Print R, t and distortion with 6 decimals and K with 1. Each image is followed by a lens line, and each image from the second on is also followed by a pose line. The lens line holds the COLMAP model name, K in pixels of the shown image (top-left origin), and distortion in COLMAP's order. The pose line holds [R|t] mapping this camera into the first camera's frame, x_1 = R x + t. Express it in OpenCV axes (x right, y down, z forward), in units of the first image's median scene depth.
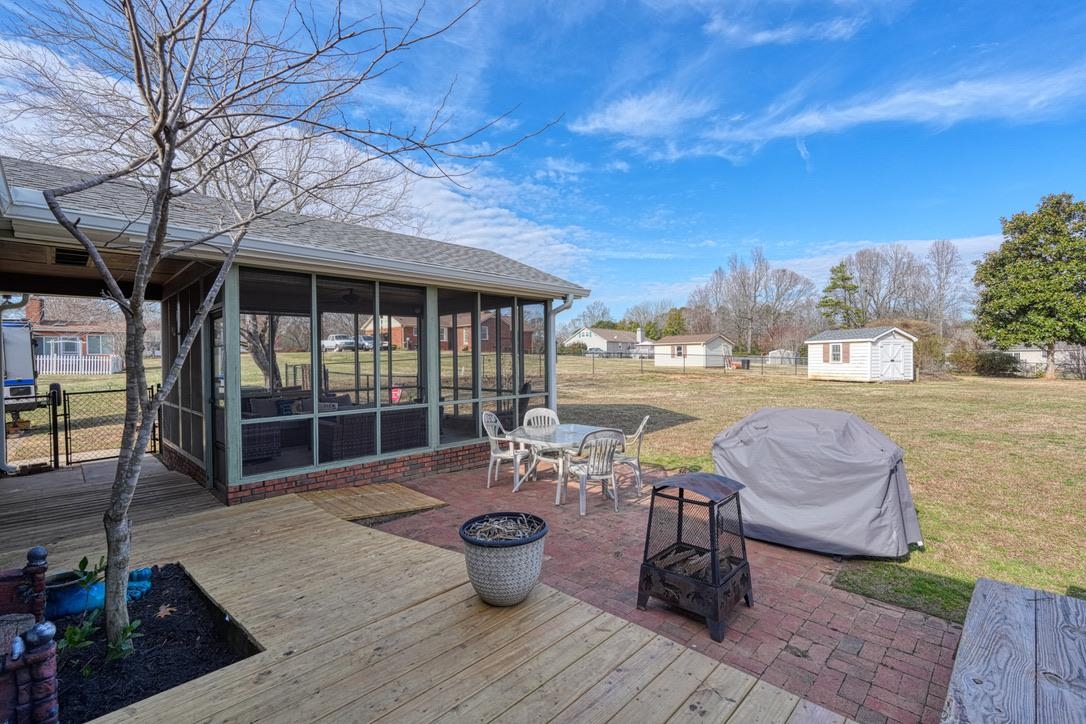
lens RADIAL K [[473.9, 0, 545.8], [0, 473.9, 359.5], [0, 0, 1]] dist [0.009670, -0.001120]
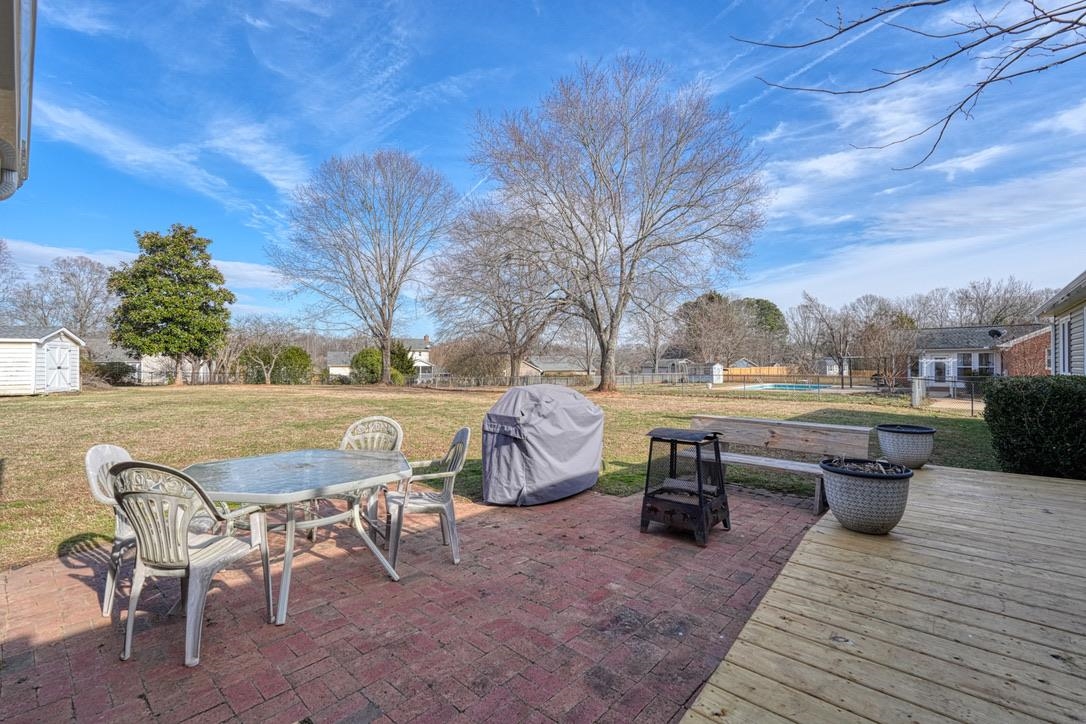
lens RADIAL K [[473.9, 0, 545.8], [0, 473.9, 359.5], [0, 0, 1]] dist [0.009670, -0.001120]
pose [[-0.039540, 0.019815, 0.999022, -0.129046], [0.008510, 0.999774, -0.019493, 0.011395], [-0.999182, 0.007731, -0.039699, 0.190885]]
